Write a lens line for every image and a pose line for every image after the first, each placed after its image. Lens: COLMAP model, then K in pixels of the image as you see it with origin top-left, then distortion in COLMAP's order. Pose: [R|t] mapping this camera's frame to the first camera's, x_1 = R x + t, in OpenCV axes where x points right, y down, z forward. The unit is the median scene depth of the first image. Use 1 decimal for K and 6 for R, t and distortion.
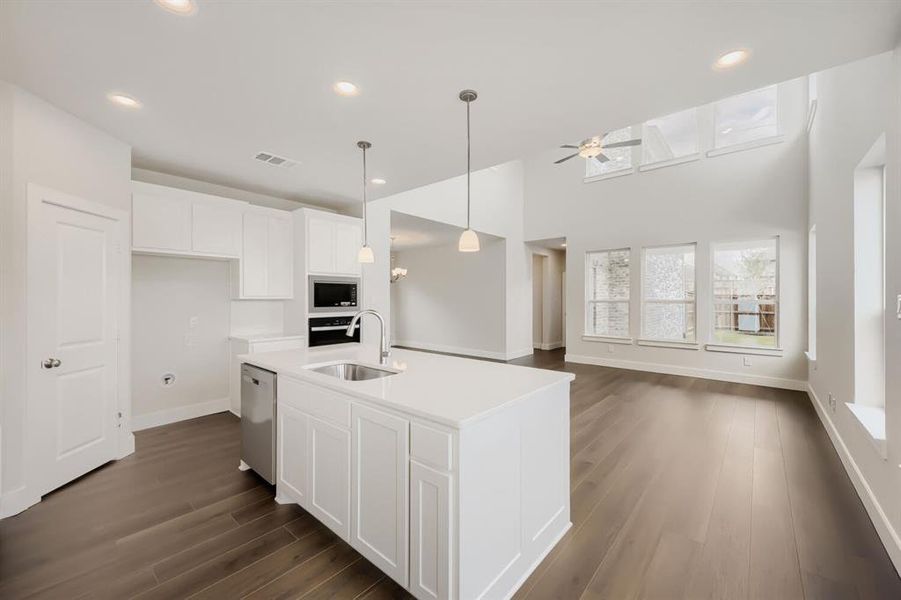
lens RADIAL K [[352.8, 0, 452.2], [0, 352.8, 298.0], [0, 0, 1]] dist [0.005504, -0.000988]
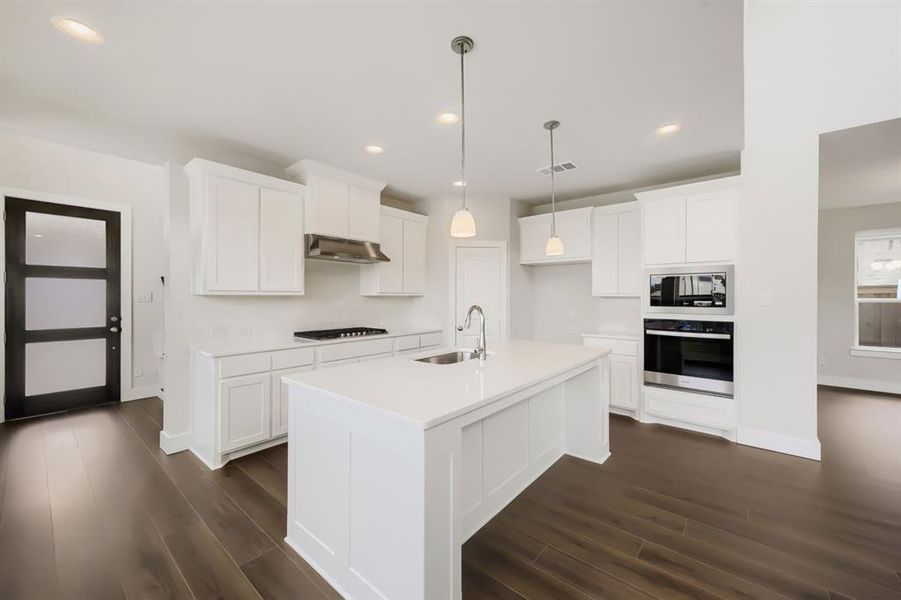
lens RADIAL K [[352.8, 0, 436.5], [0, 352.8, 296.9], [0, 0, 1]] dist [0.005504, -0.000988]
pose [[-0.000716, 0.003746, -0.999993, 0.434351], [0.000435, 0.999993, 0.003746, 0.000378], [1.000000, -0.000433, -0.000718, 0.461680]]
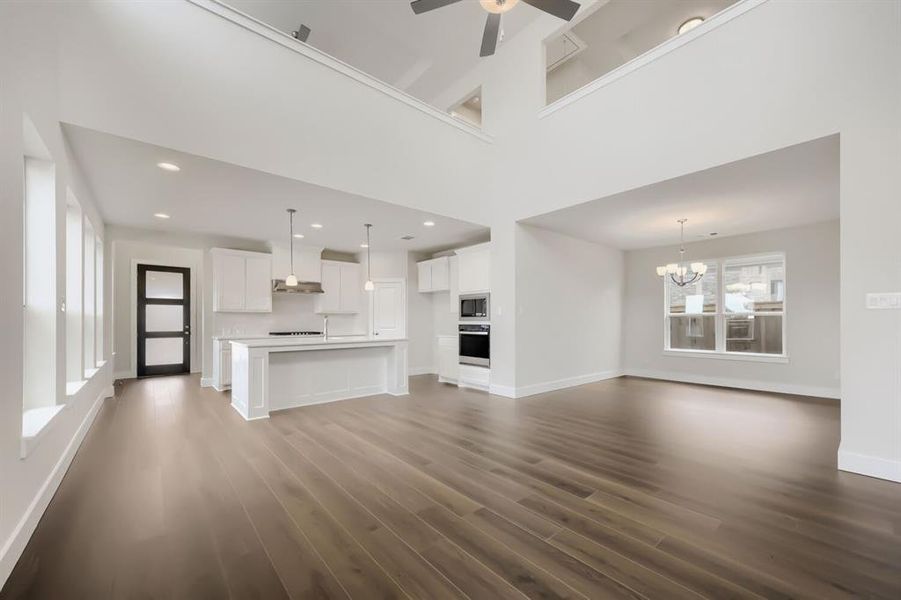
lens RADIAL K [[352.8, 0, 437.8], [0, 352.8, 319.7], [0, 0, 1]] dist [0.005504, -0.000988]
pose [[-0.166638, -0.001748, -0.986017, 0.978962], [0.004841, 0.999985, -0.002591, 0.037610], [0.986006, -0.005205, -0.166627, 1.085983]]
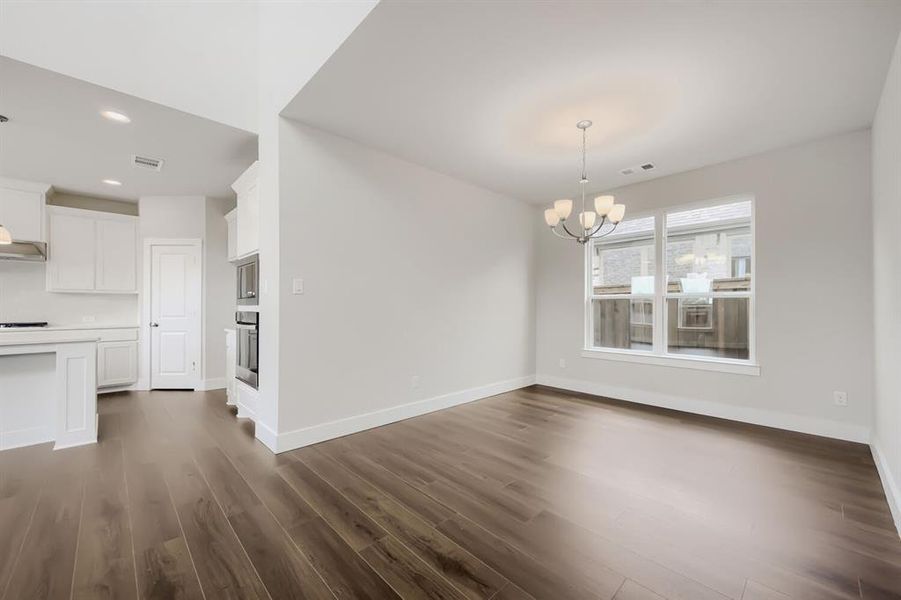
lens RADIAL K [[352.8, 0, 443.6], [0, 352.8, 306.2], [0, 0, 1]] dist [0.005504, -0.000988]
pose [[-0.092338, 0.002009, -0.995726, 0.376888], [0.002907, 0.999994, 0.001748, 0.041426], [0.995724, -0.002733, -0.092343, 1.480329]]
